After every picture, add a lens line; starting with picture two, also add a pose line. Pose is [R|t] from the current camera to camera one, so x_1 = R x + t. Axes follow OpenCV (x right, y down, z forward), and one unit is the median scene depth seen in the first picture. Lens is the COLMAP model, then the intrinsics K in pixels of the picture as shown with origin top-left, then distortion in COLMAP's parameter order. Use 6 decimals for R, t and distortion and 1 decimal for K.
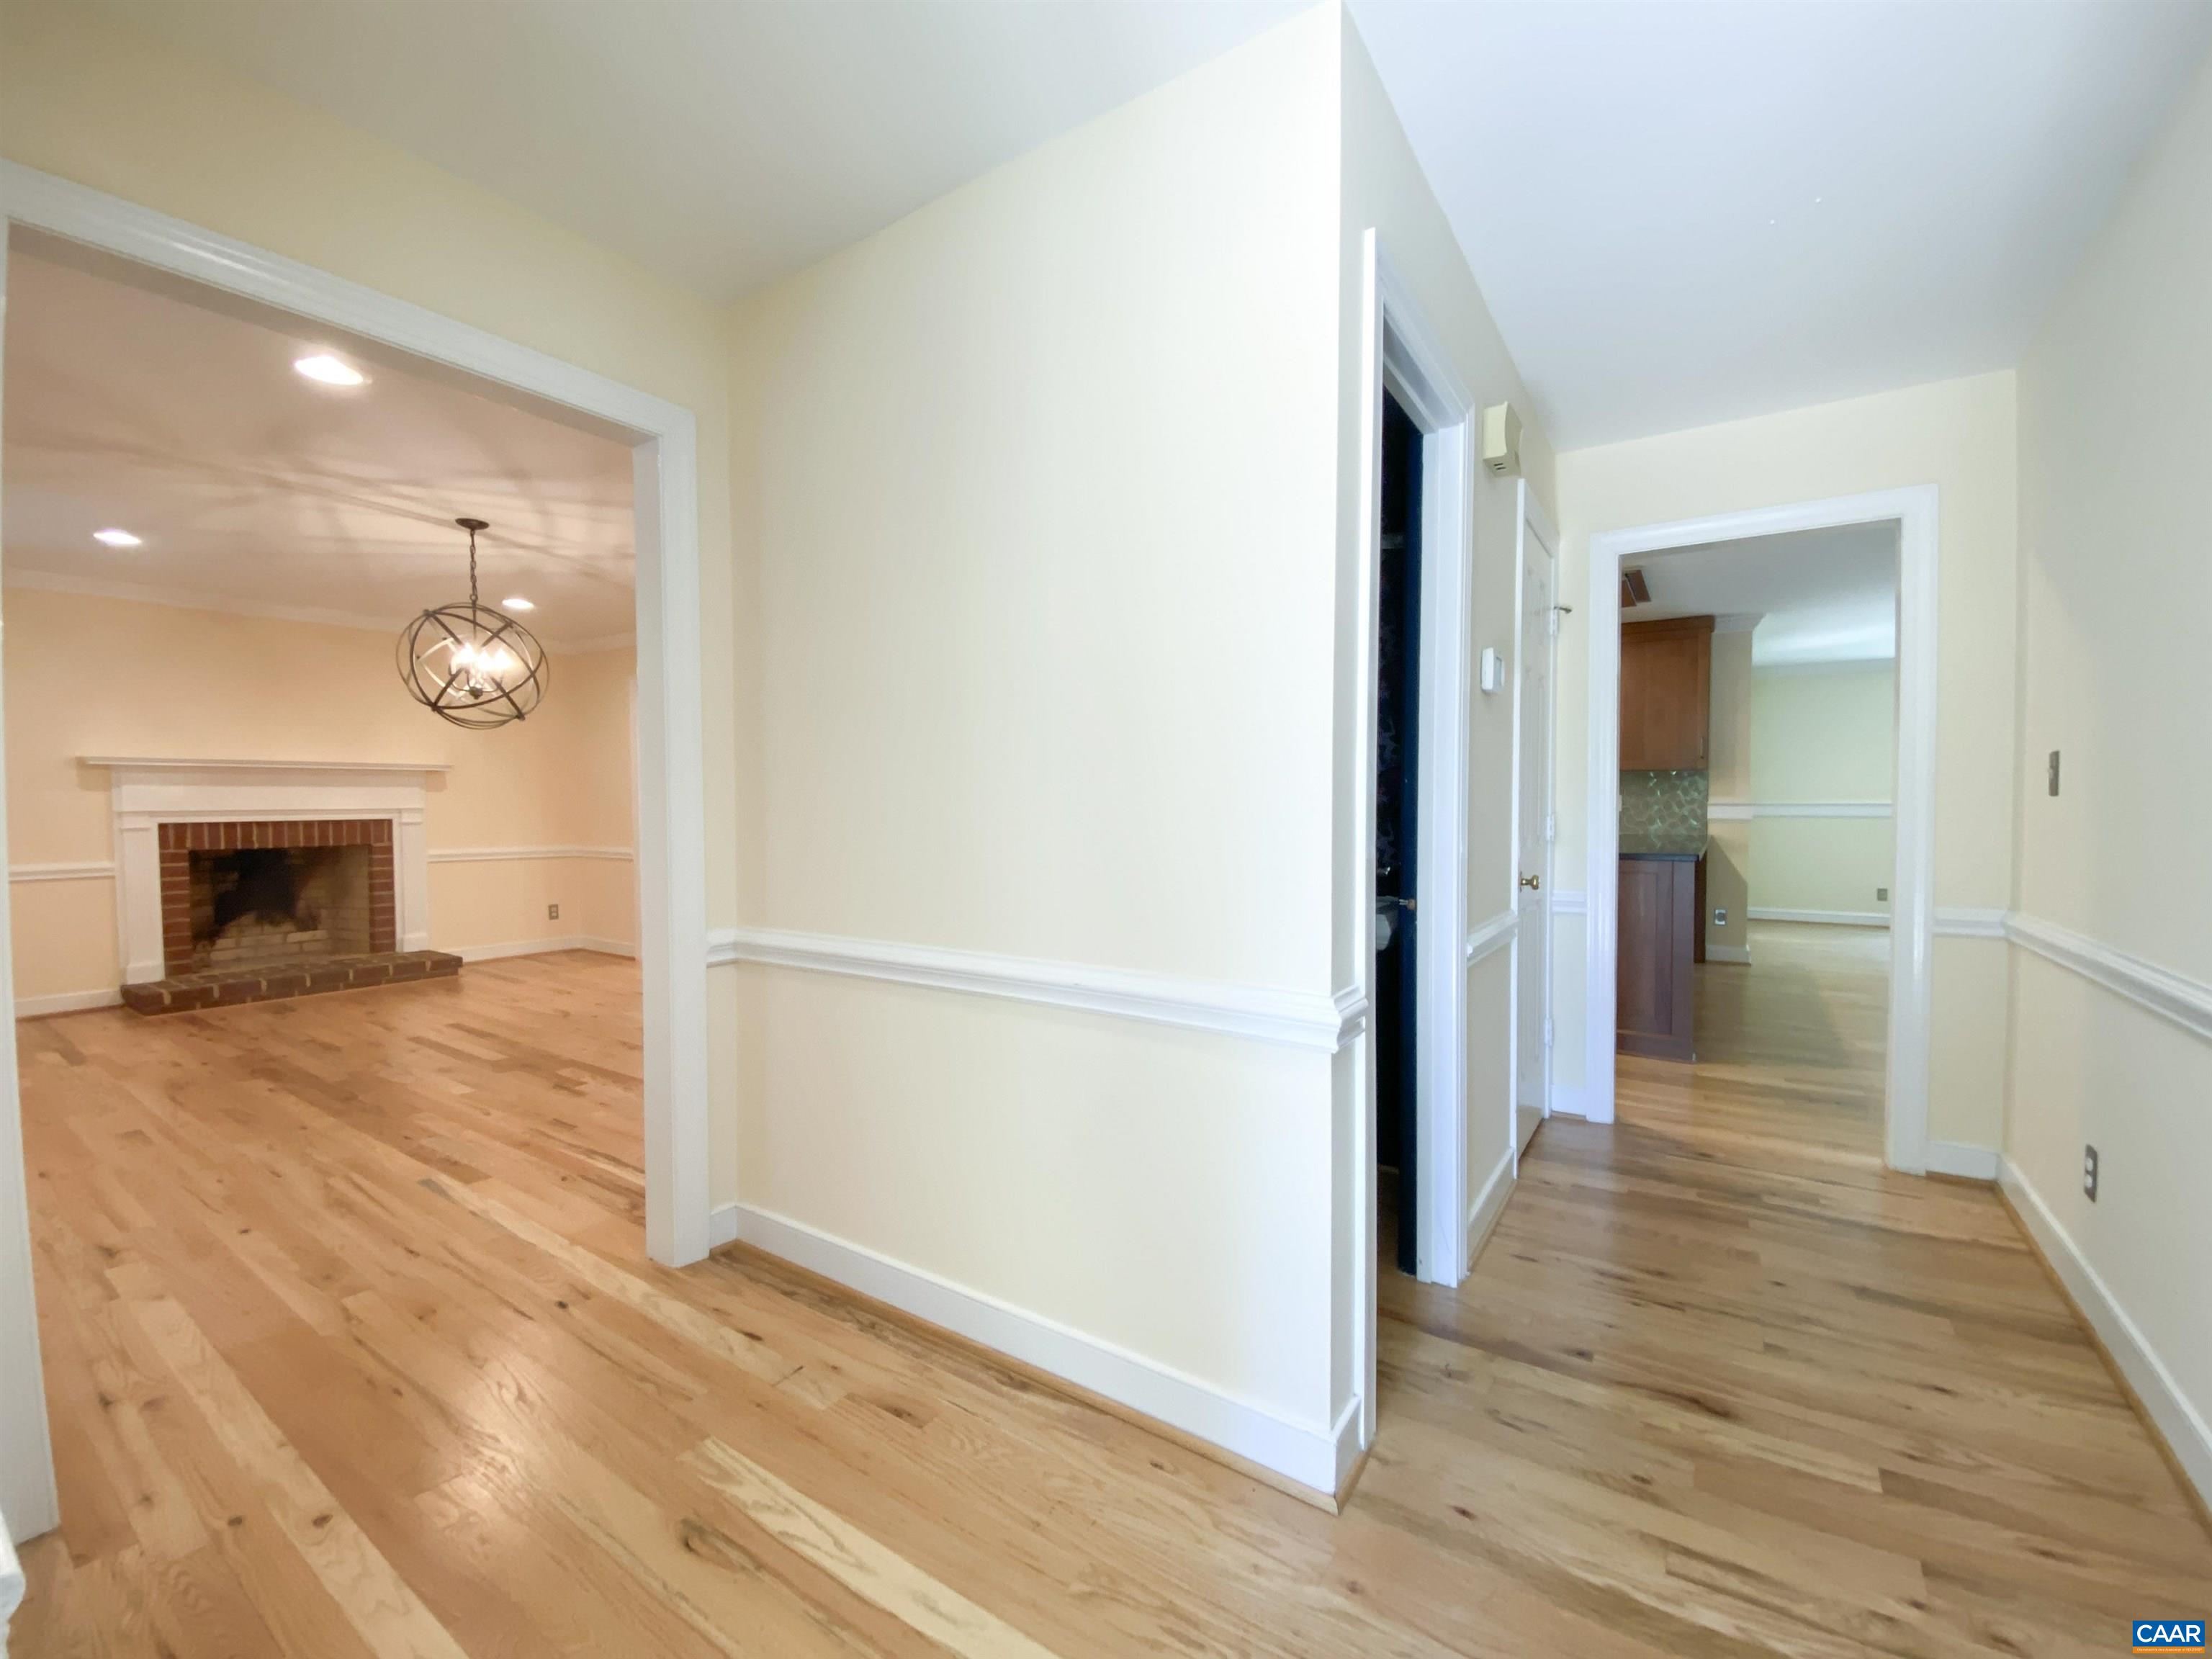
lens RADIAL K [[901.7, 0, 1093.7], [0, 901.7, 831.2], [0, 0, 1]] dist [0.013593, -0.009179]
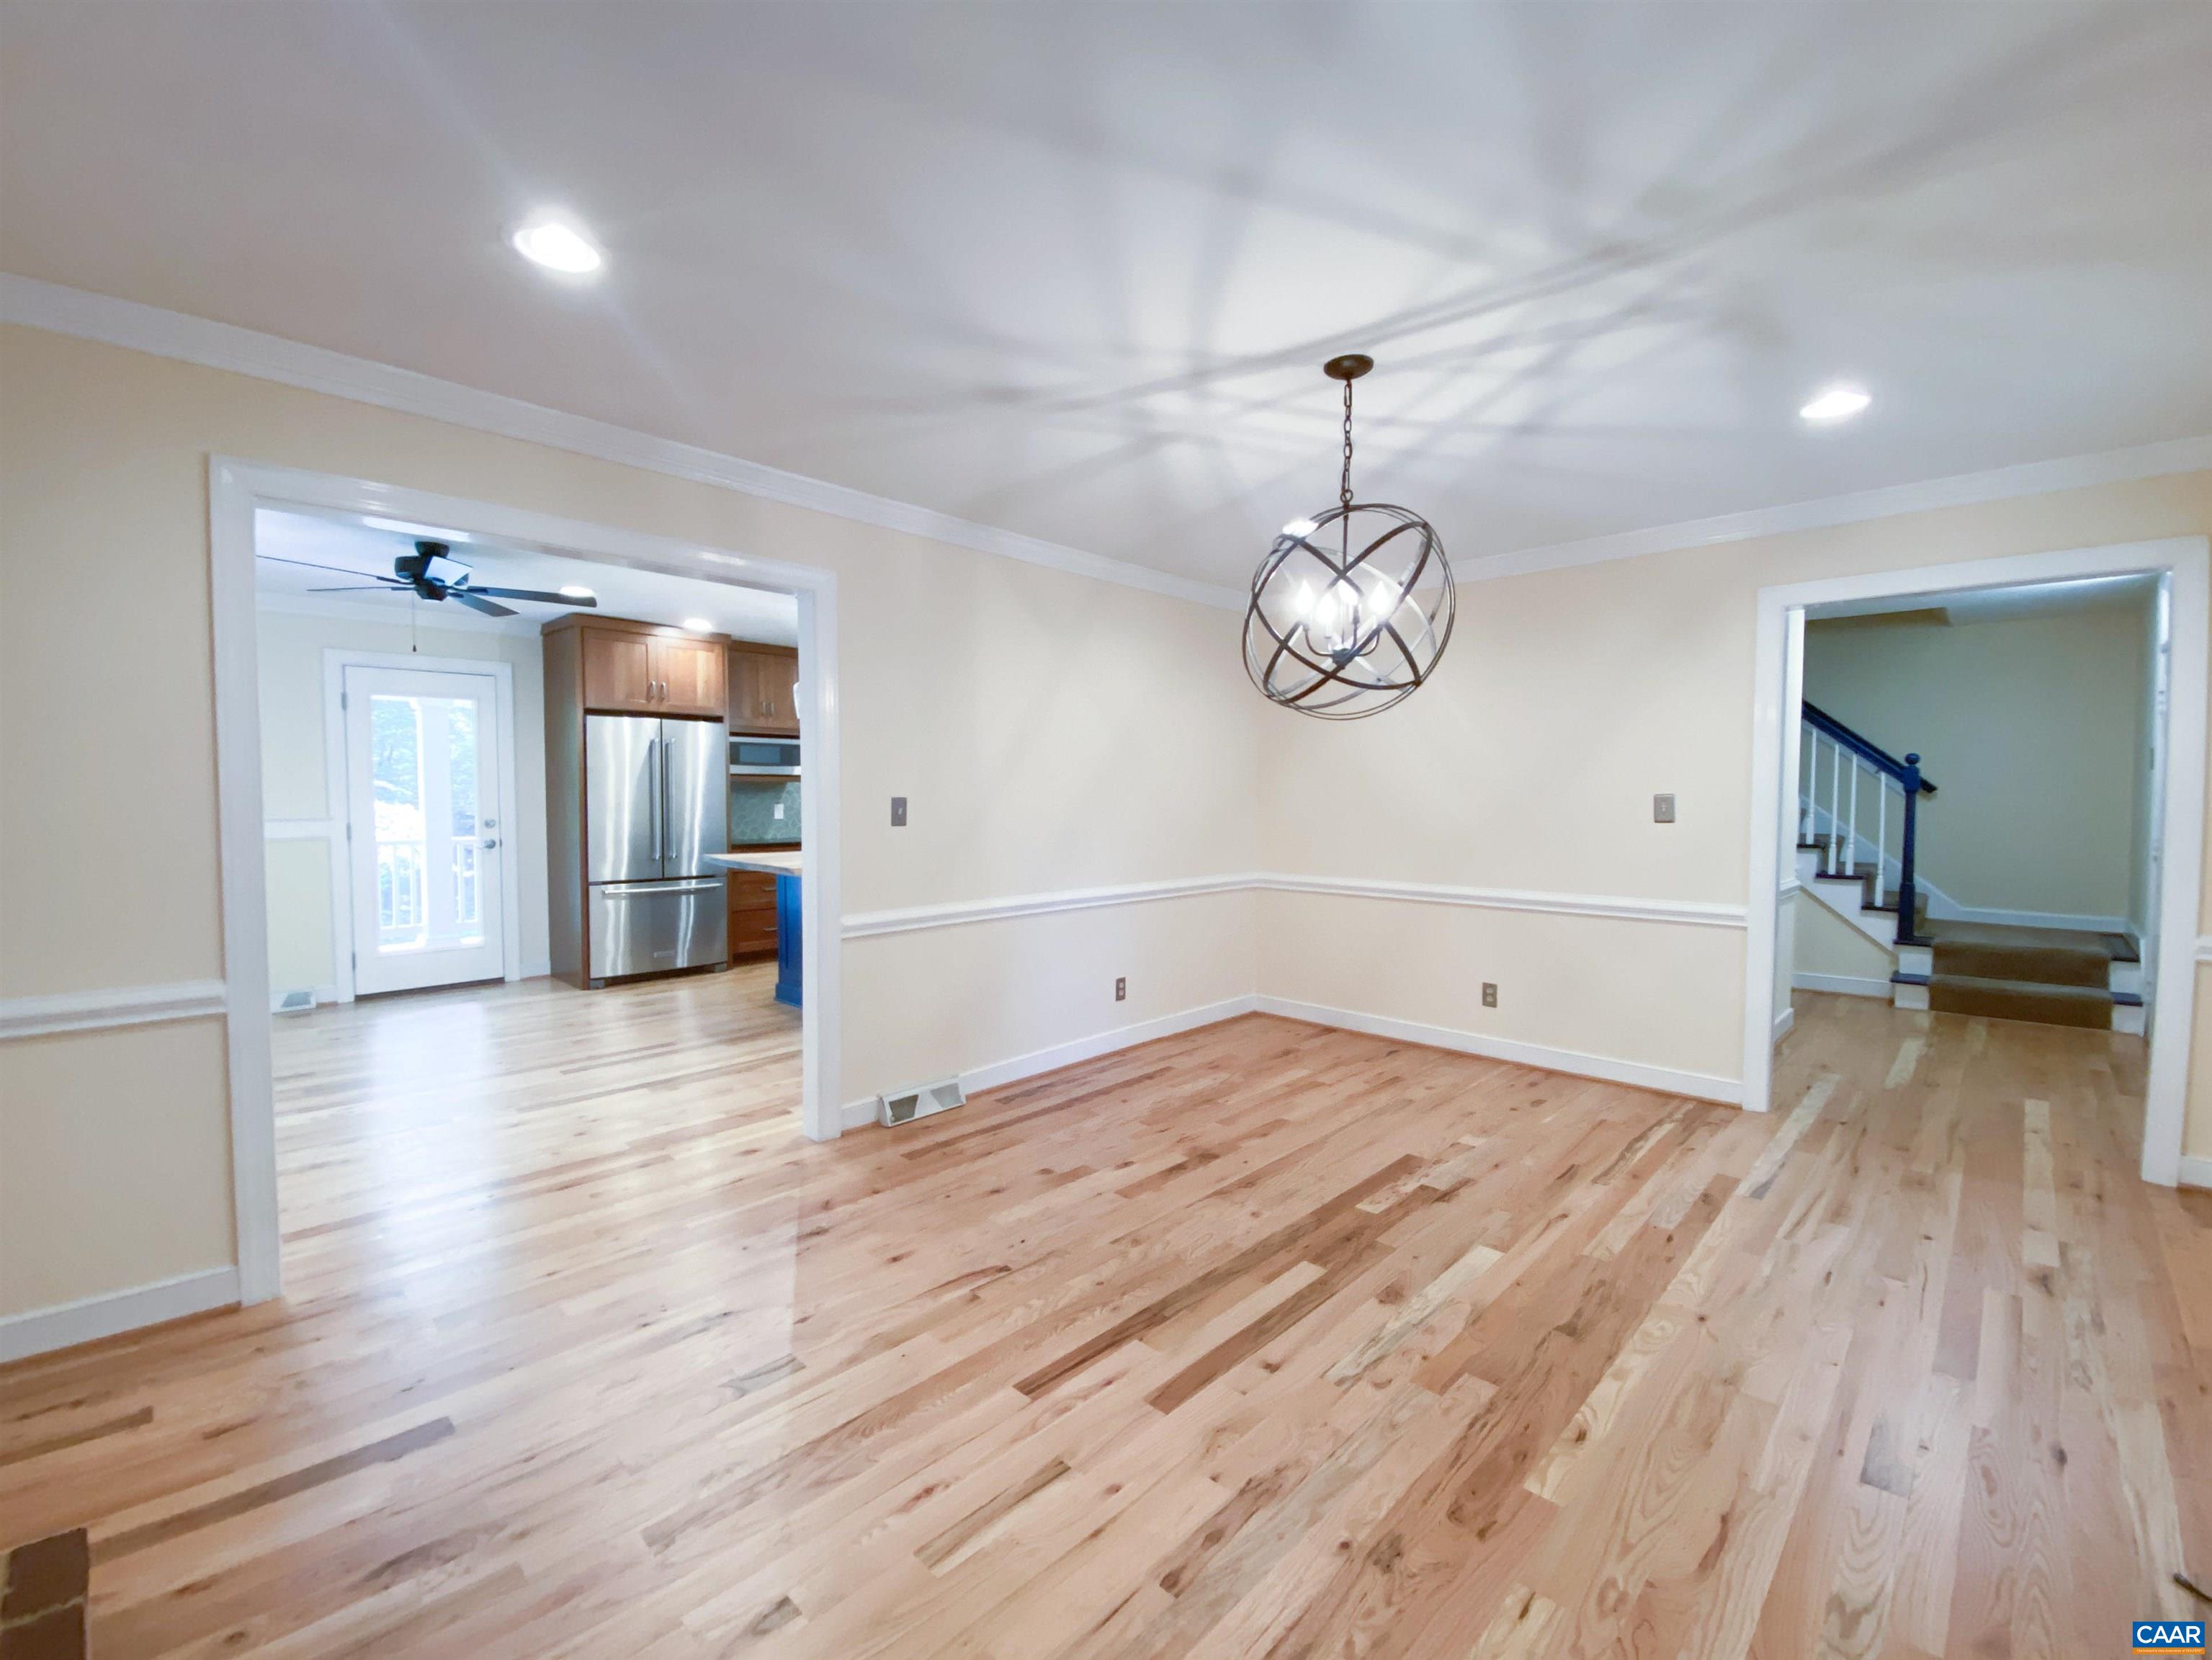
lens RADIAL K [[949.0, 0, 1066.8], [0, 949.0, 832.0], [0, 0, 1]] dist [0.017452, -0.011793]
pose [[0.186705, -0.028776, 0.981994, -1.601218], [0.026934, 0.999345, 0.024164, -0.066698], [-0.982047, 0.021938, 0.187358, 1.281407]]
